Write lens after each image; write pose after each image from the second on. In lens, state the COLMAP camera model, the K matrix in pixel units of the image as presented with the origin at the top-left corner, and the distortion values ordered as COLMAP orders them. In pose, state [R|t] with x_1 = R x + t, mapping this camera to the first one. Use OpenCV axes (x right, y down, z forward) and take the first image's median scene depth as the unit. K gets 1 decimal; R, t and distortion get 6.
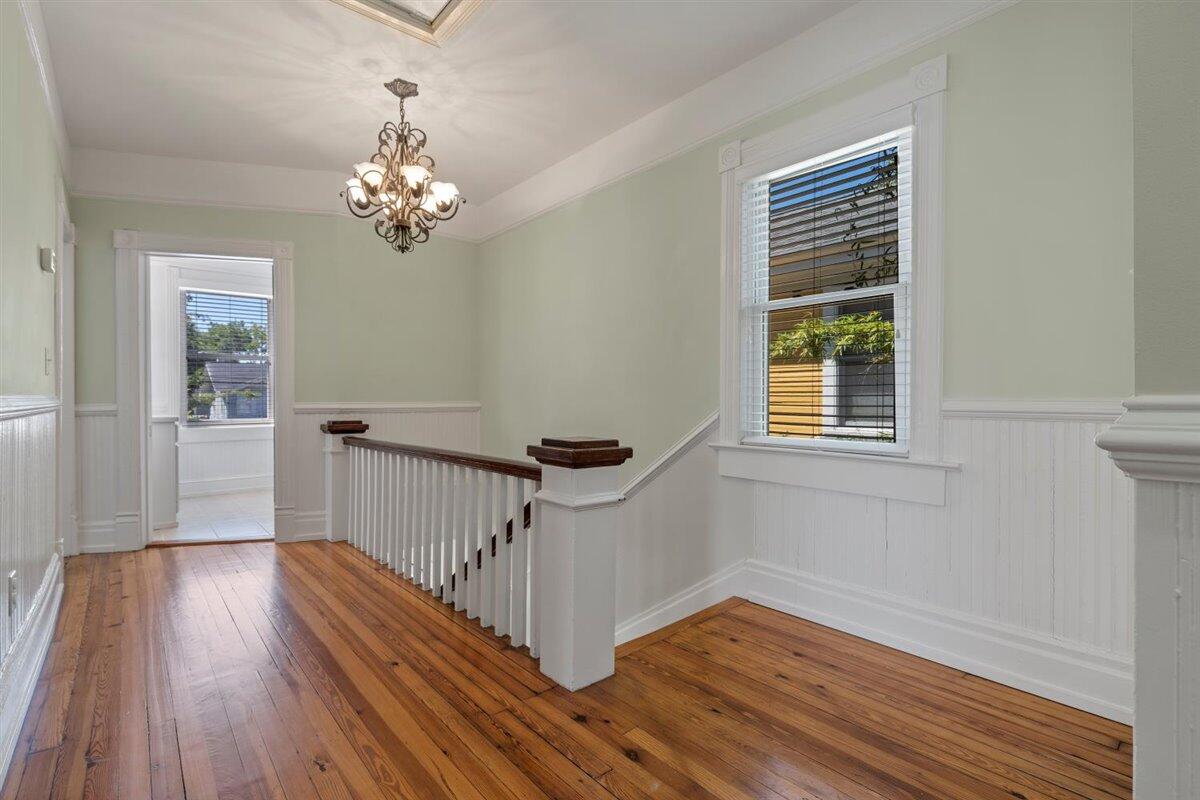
lens RADIAL K [[558.3, 0, 625.3], [0, 558.3, 399.5], [0, 0, 1]] dist [-0.000782, -0.000062]
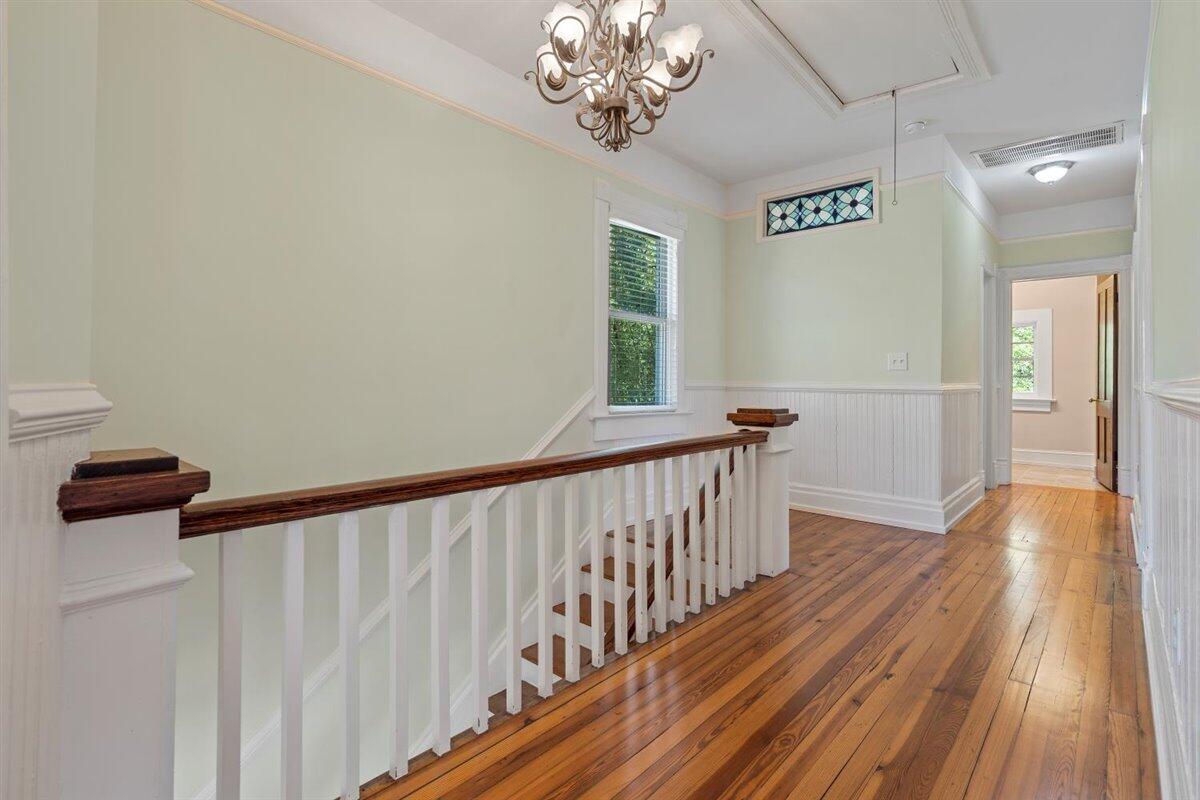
lens RADIAL K [[573.1, 0, 597.1], [0, 573.1, 382.3], [0, 0, 1]] dist [-0.000532, 0.000459]
pose [[-0.101971, 0.002285, 0.994785, -1.499281], [-0.002305, 0.999994, -0.002534, 0.012740], [-0.994785, -0.002551, -0.101965, 1.564946]]
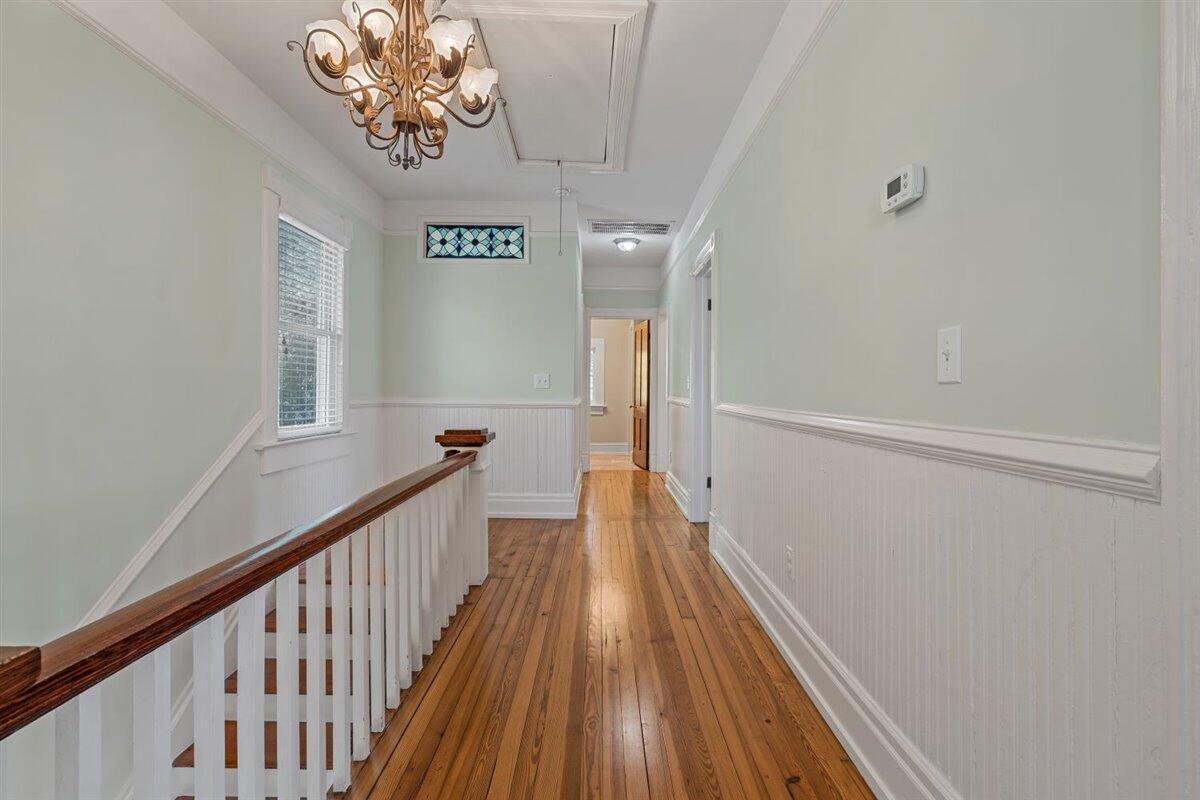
lens RADIAL K [[549.1, 0, 597.0], [0, 549.1, 391.7], [0, 0, 1]] dist [-0.002320, -0.000056]
pose [[-0.737570, -0.003973, 0.675259, -1.350694], [-0.001137, 0.999989, 0.004642, -0.033870], [-0.675270, 0.002656, -0.737566, 1.853262]]
